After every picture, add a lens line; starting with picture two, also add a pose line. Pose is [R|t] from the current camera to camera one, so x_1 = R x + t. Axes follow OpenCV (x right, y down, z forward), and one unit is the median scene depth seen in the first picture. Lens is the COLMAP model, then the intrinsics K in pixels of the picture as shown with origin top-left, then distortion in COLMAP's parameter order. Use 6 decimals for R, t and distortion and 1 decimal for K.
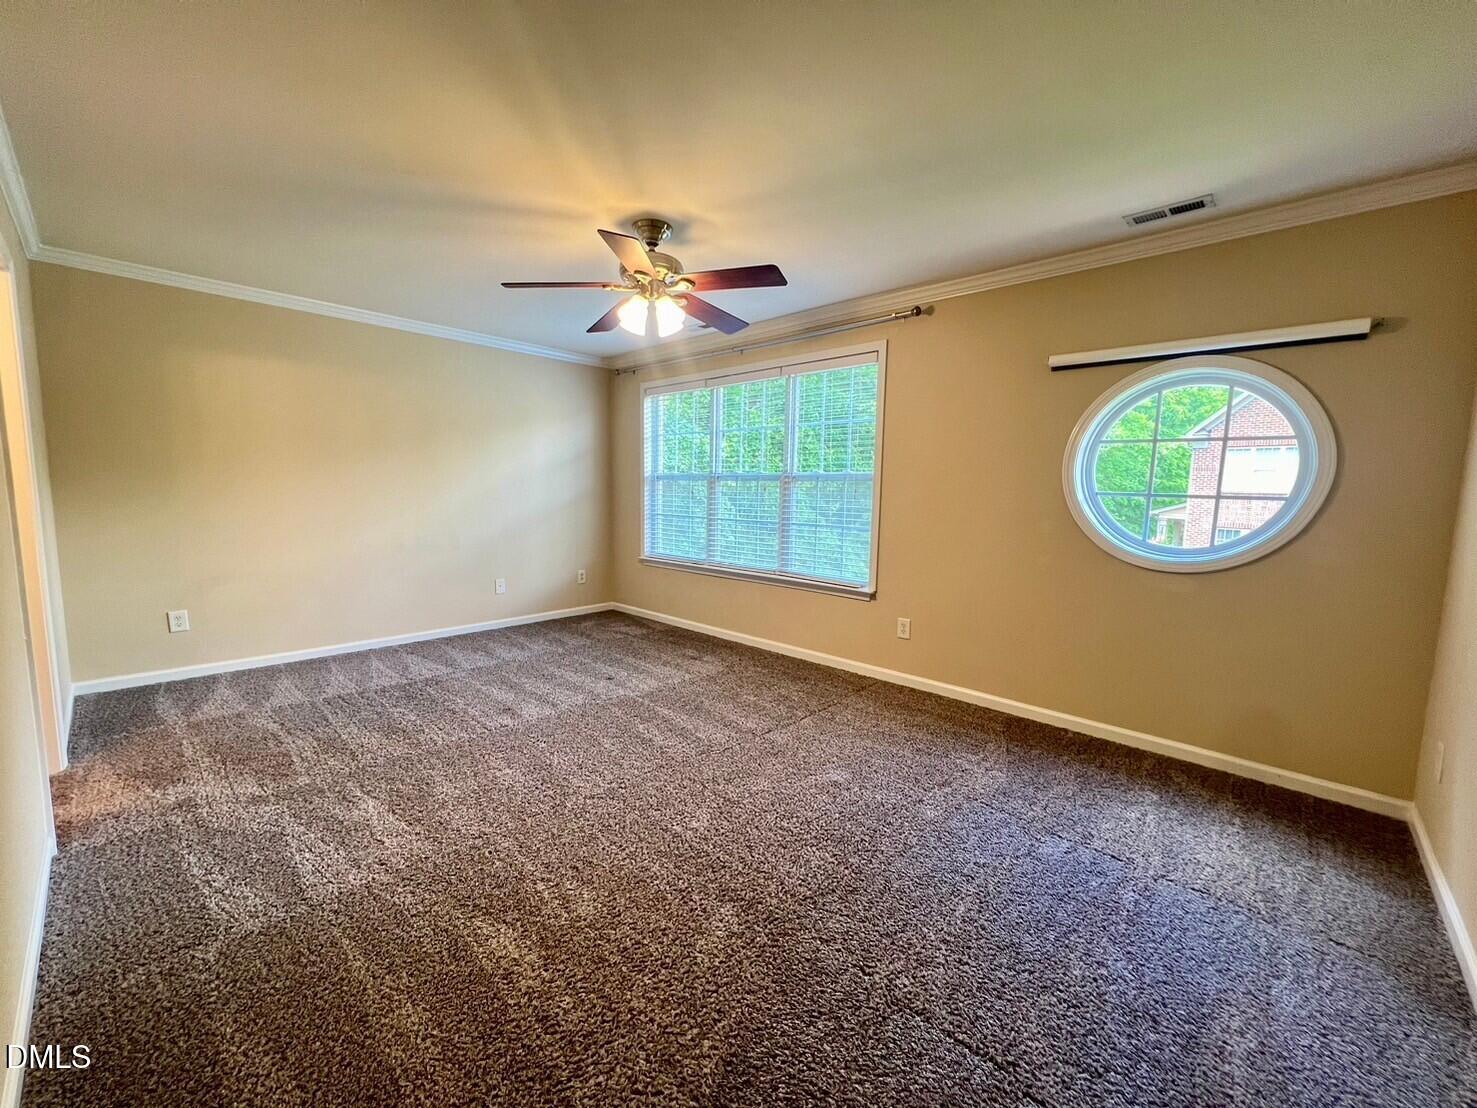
lens RADIAL K [[588.6, 0, 734.4], [0, 588.6, 551.4], [0, 0, 1]] dist [-0.002102, -0.000175]
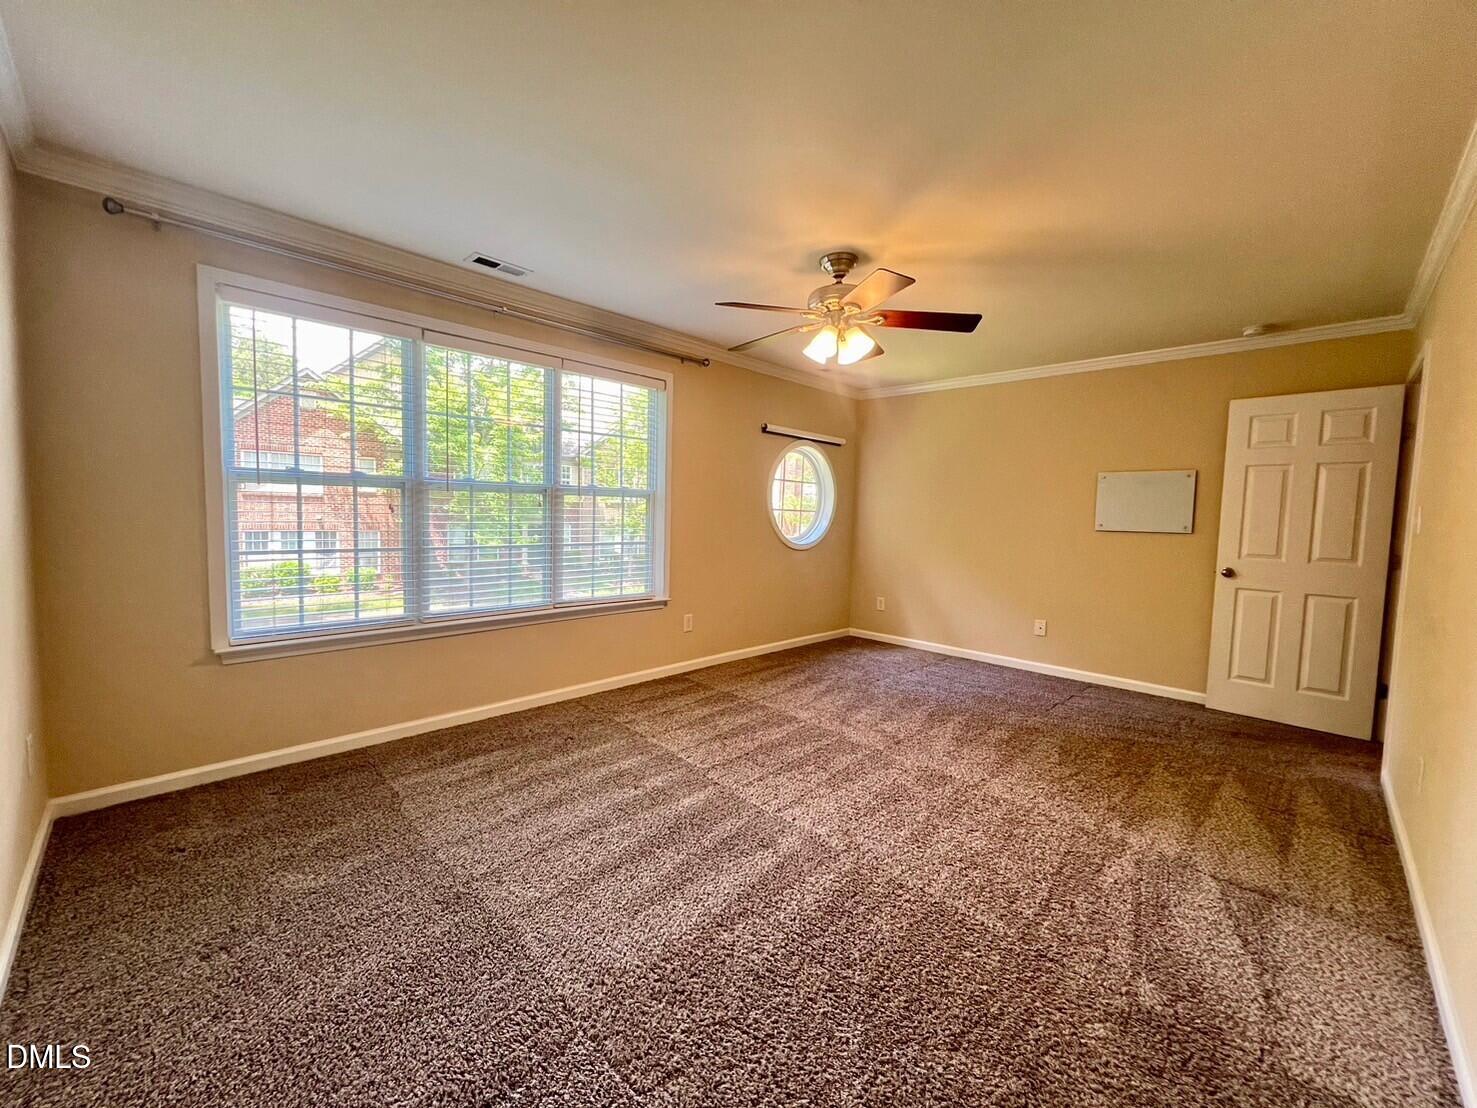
lens RADIAL K [[588.6, 0, 734.4], [0, 588.6, 551.4], [0, 0, 1]] dist [-0.002102, -0.000175]
pose [[0.028479, -0.088176, 0.995698, -0.909199], [0.083026, 0.992868, 0.085551, -0.109839], [-0.996140, 0.080232, 0.035597, 0.887950]]
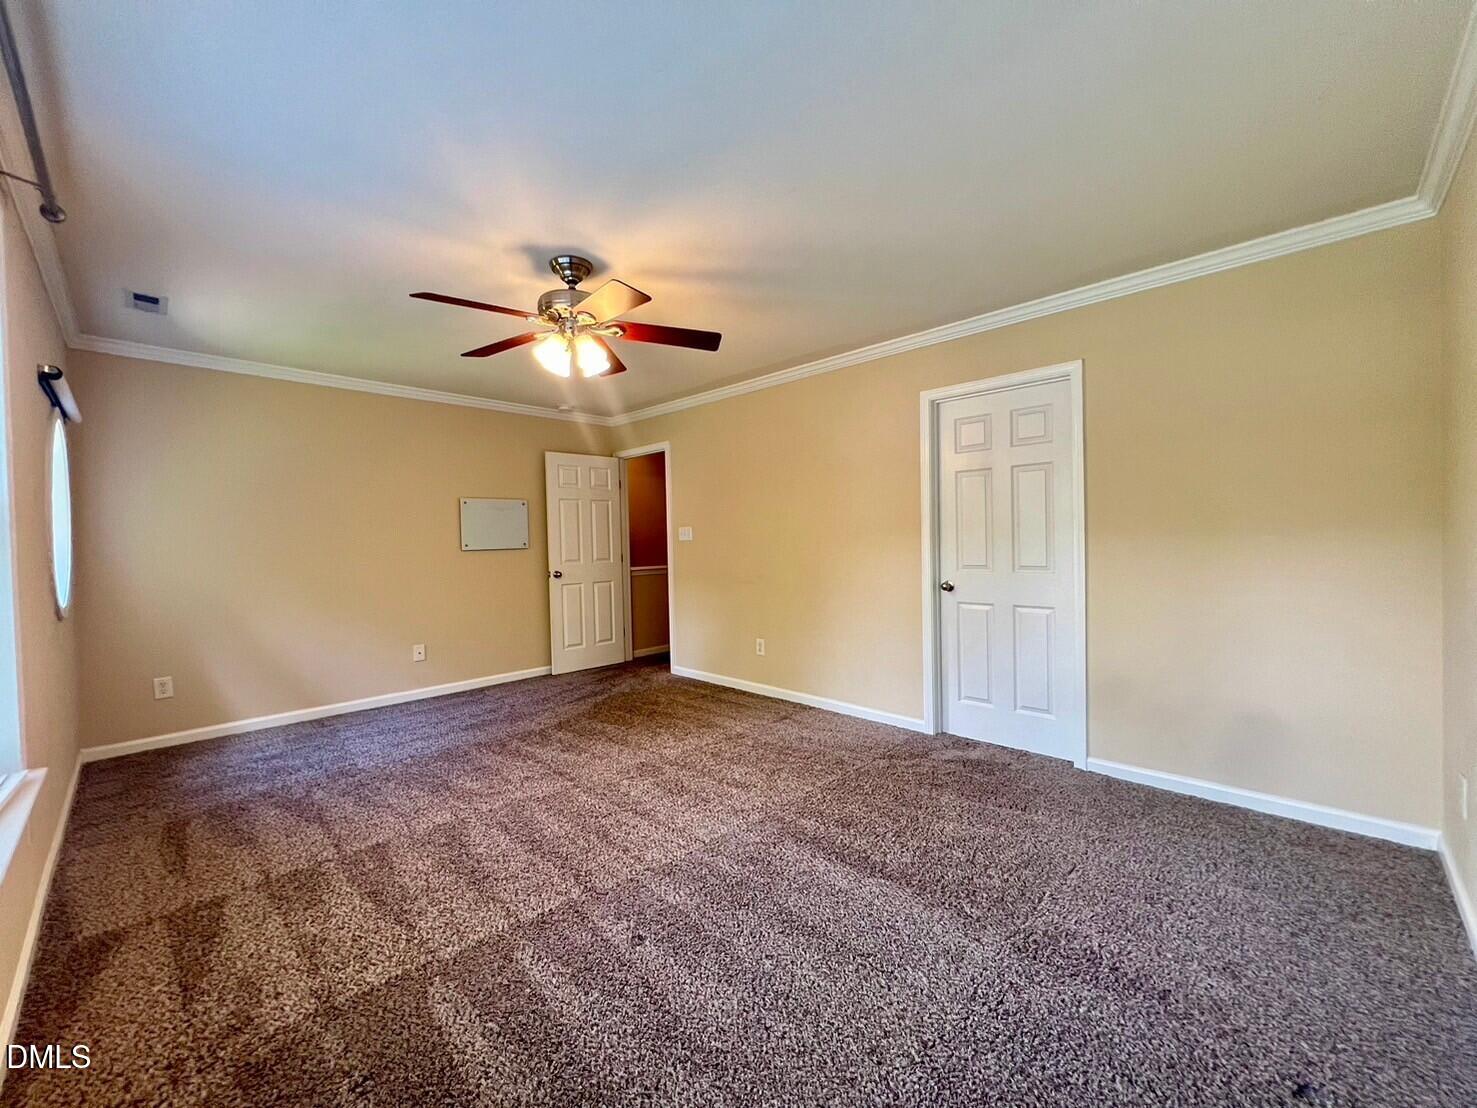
lens RADIAL K [[588.6, 0, 734.4], [0, 588.6, 551.4], [0, 0, 1]] dist [-0.002102, -0.000175]
pose [[-0.999644, -0.003582, 0.026455, -0.318085], [-0.000064, 0.991278, 0.131784, -0.160960], [-0.026697, 0.131735, -0.990925, 1.494046]]
